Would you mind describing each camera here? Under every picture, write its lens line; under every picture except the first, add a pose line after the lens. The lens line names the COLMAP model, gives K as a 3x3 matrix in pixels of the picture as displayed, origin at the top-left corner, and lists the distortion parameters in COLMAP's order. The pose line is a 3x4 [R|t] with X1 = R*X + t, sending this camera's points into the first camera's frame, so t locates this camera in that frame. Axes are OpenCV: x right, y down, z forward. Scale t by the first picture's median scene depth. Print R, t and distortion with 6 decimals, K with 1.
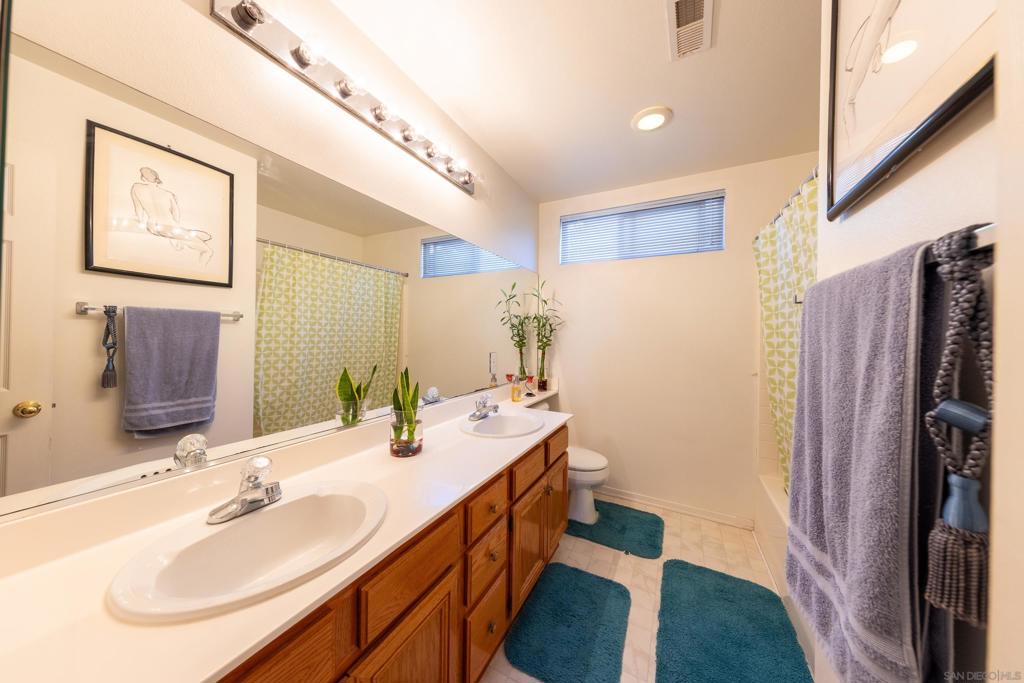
lens RADIAL K [[317.9, 0, 512.7], [0, 317.9, 340.8], [0, 0, 1]] dist [-0.000429, -0.000147]
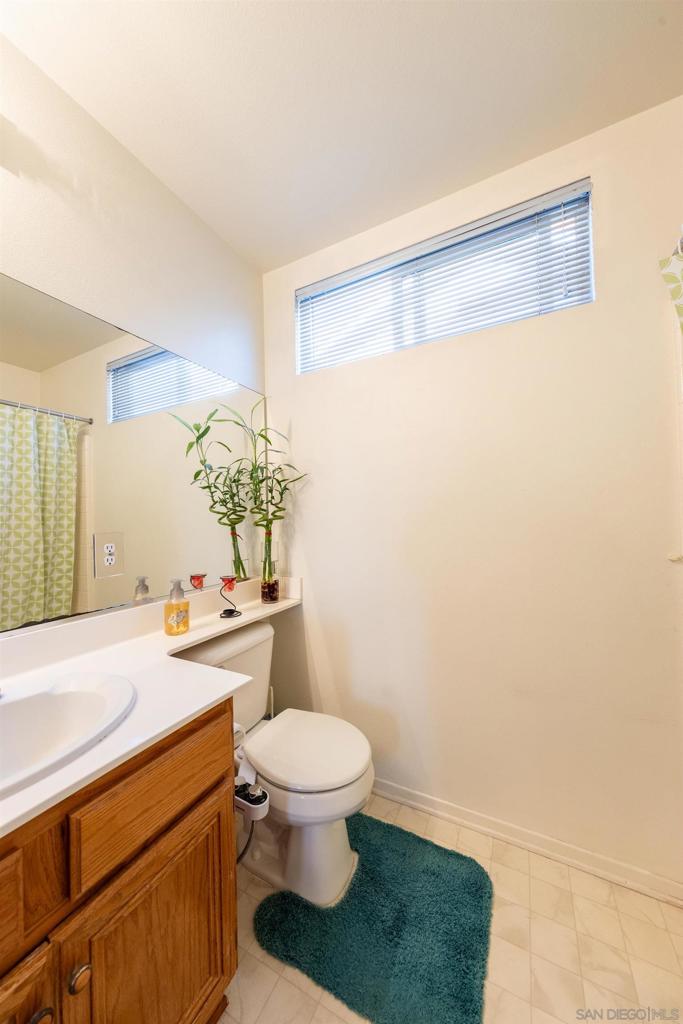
lens RADIAL K [[376.7, 0, 329.2], [0, 376.7, 519.9], [0, 0, 1]] dist [0.000665, 0.000094]
pose [[0.999272, -0.037532, 0.006868, 0.195025], [0.037614, 0.999217, -0.012235, 0.027766], [-0.006404, 0.012485, 0.999902, 0.342713]]
